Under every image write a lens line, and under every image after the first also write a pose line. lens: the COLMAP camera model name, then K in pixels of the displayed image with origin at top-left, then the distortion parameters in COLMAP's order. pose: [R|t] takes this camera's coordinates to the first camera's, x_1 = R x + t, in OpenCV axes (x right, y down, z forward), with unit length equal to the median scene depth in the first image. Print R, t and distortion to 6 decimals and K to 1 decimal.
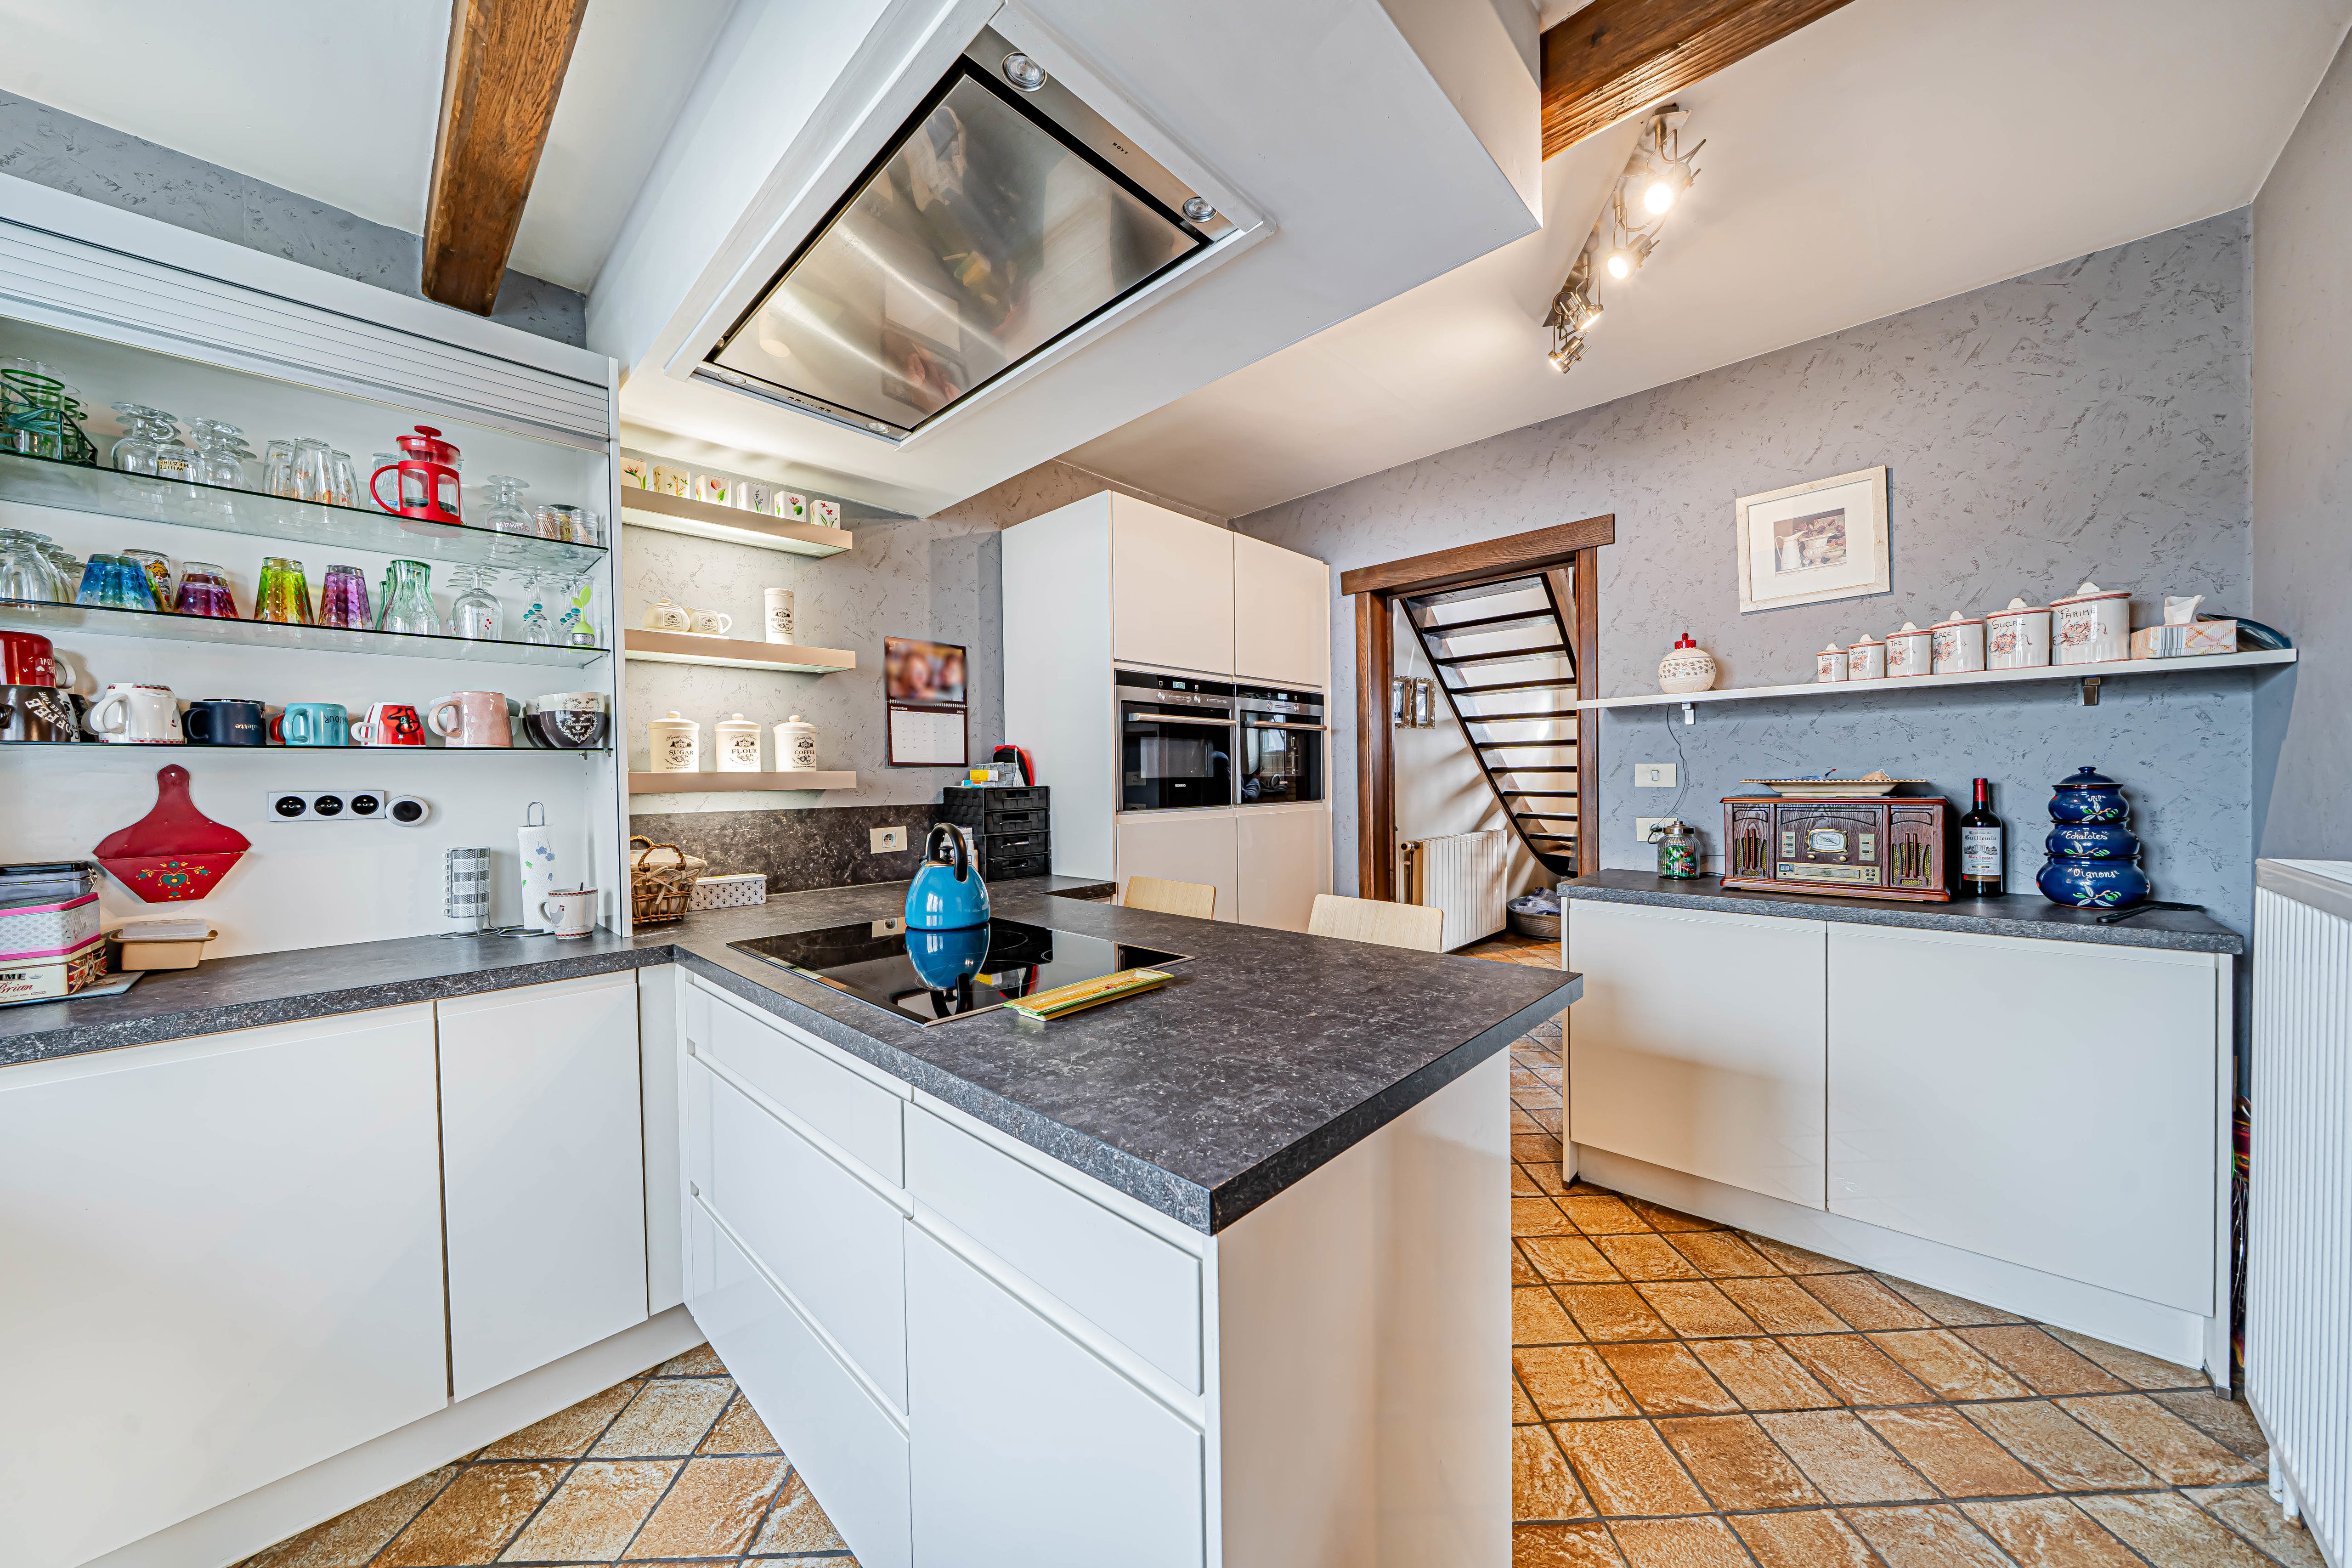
lens RADIAL K [[795.5, 0, 1184.6], [0, 795.5, 791.8], [0, 0, 1]] dist [-0.009405, -0.000170]
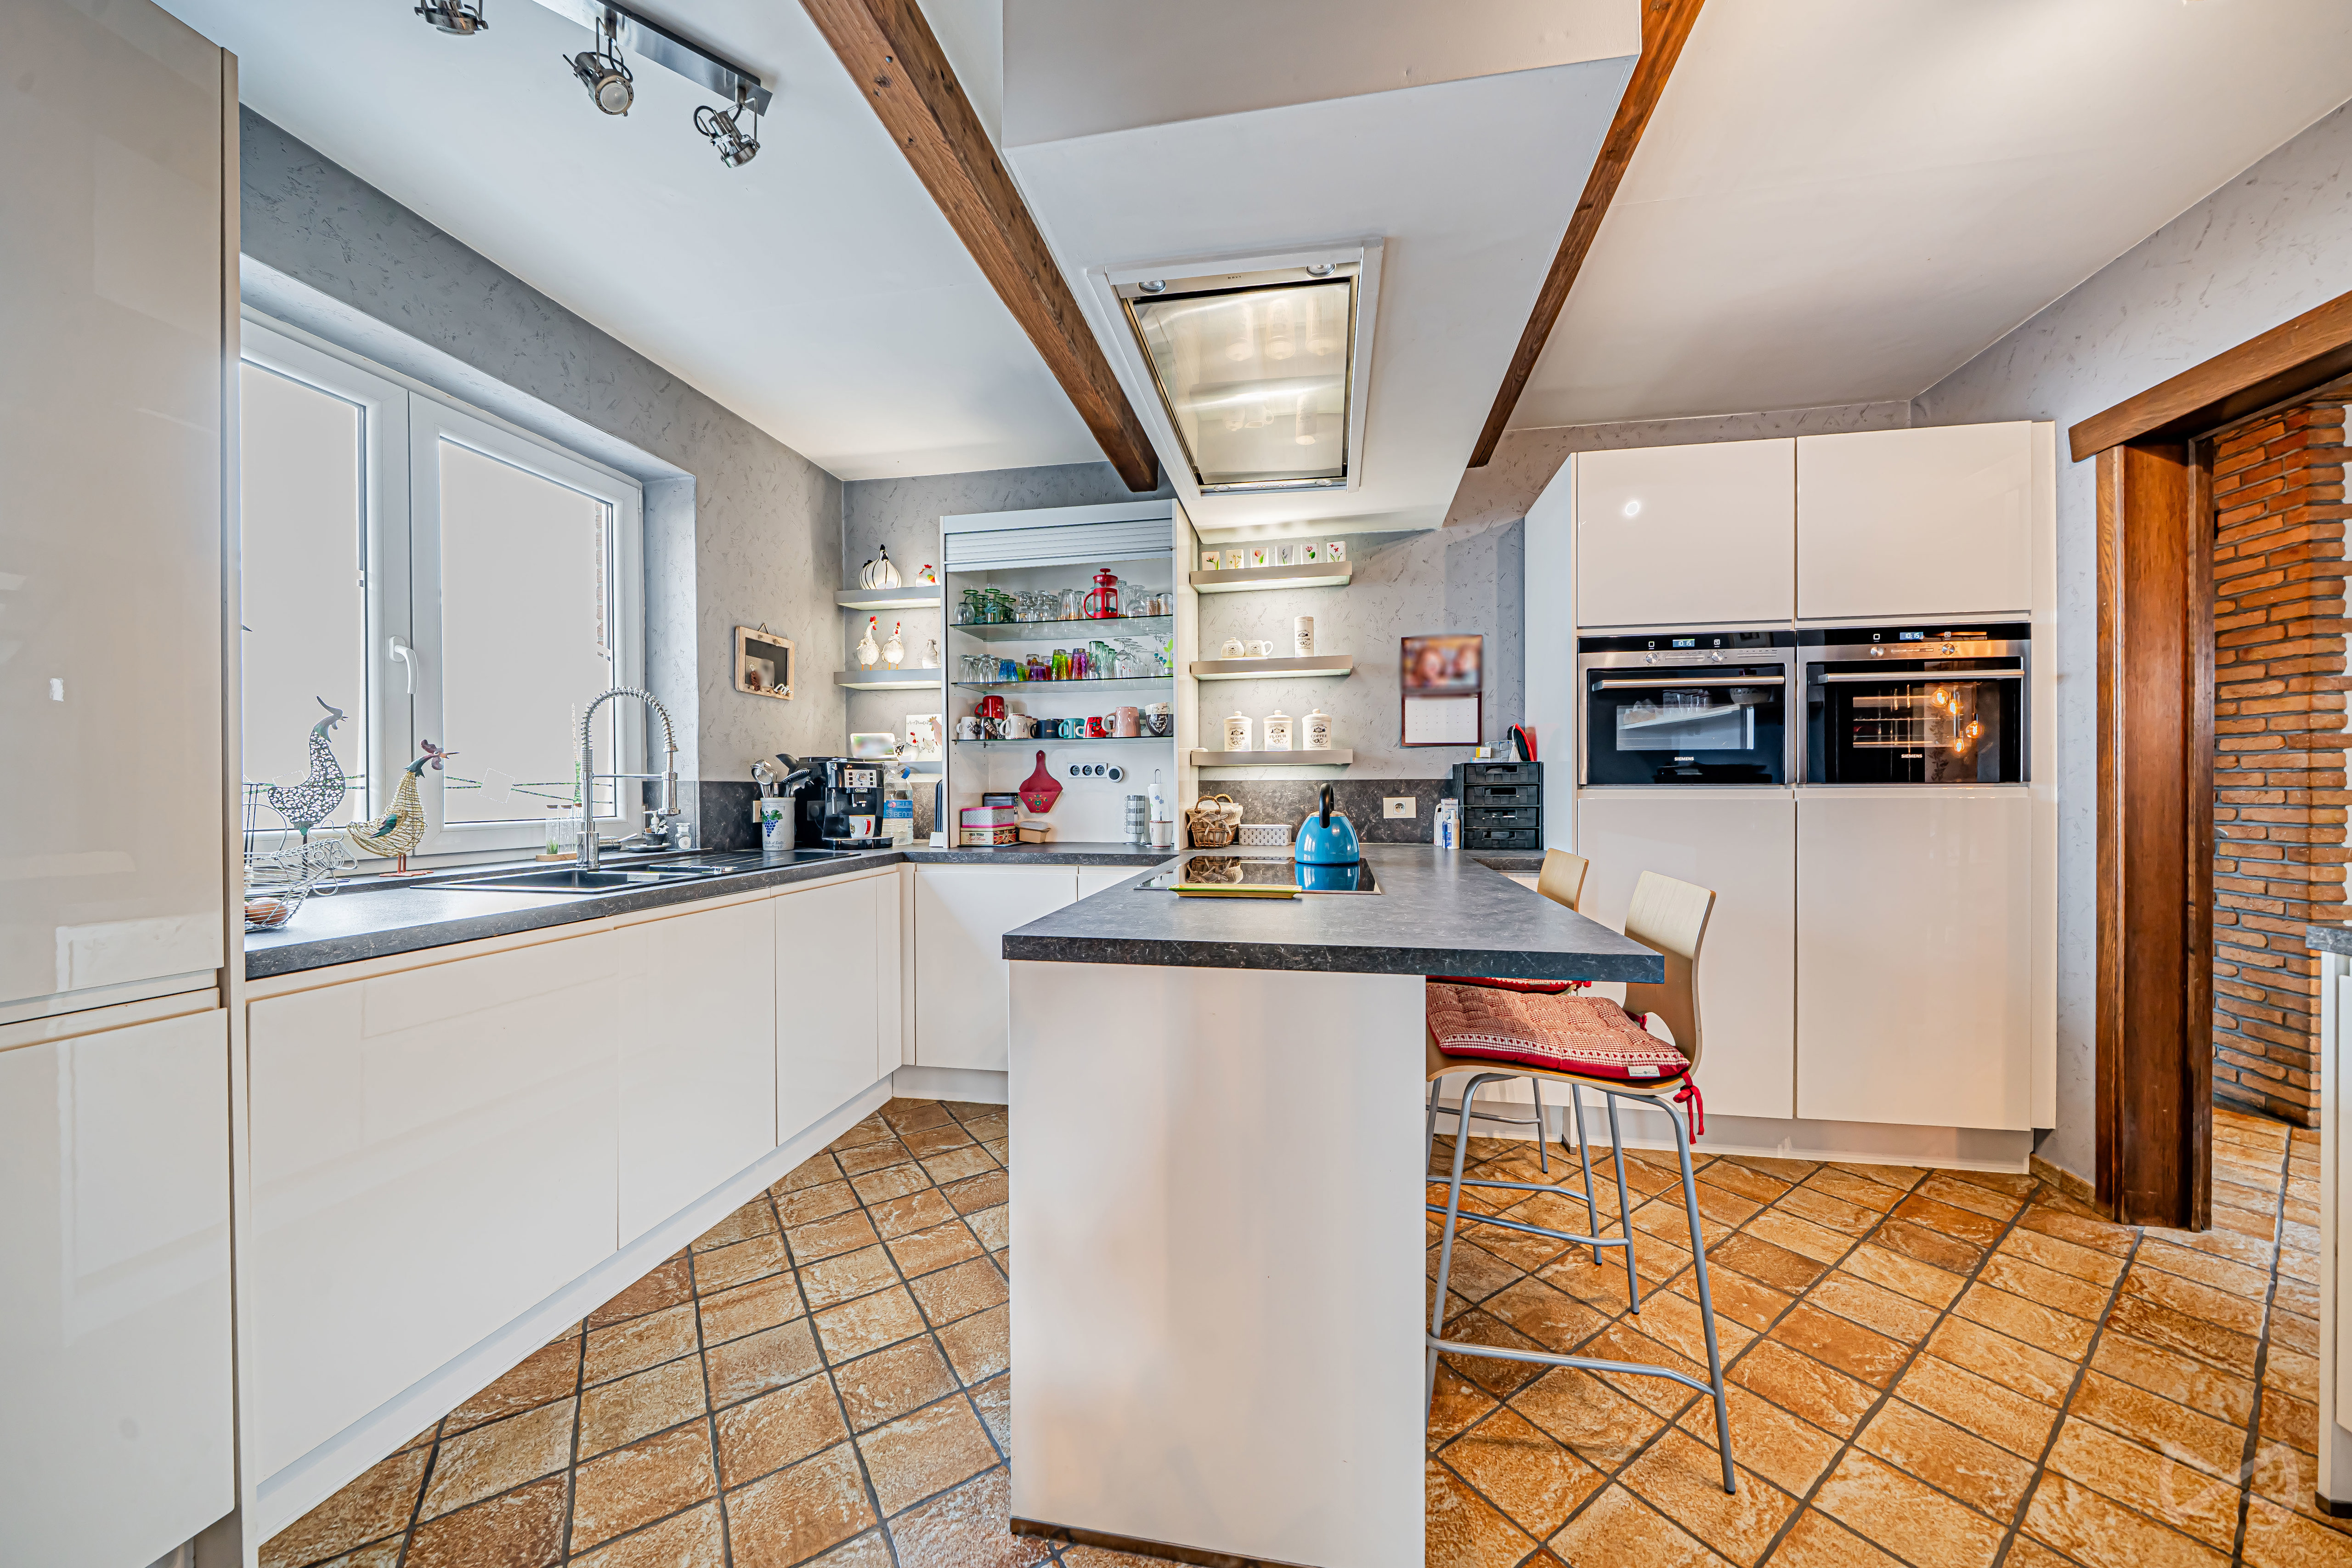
lens RADIAL K [[795.5, 0, 1184.6], [0, 795.5, 791.8], [0, 0, 1]] dist [-0.009405, -0.000170]
pose [[0.541880, 0.015619, -0.840311, 0.450754], [-0.018107, 0.999812, 0.006907, 0.033542], [0.840261, 0.011472, 0.542061, 0.080816]]
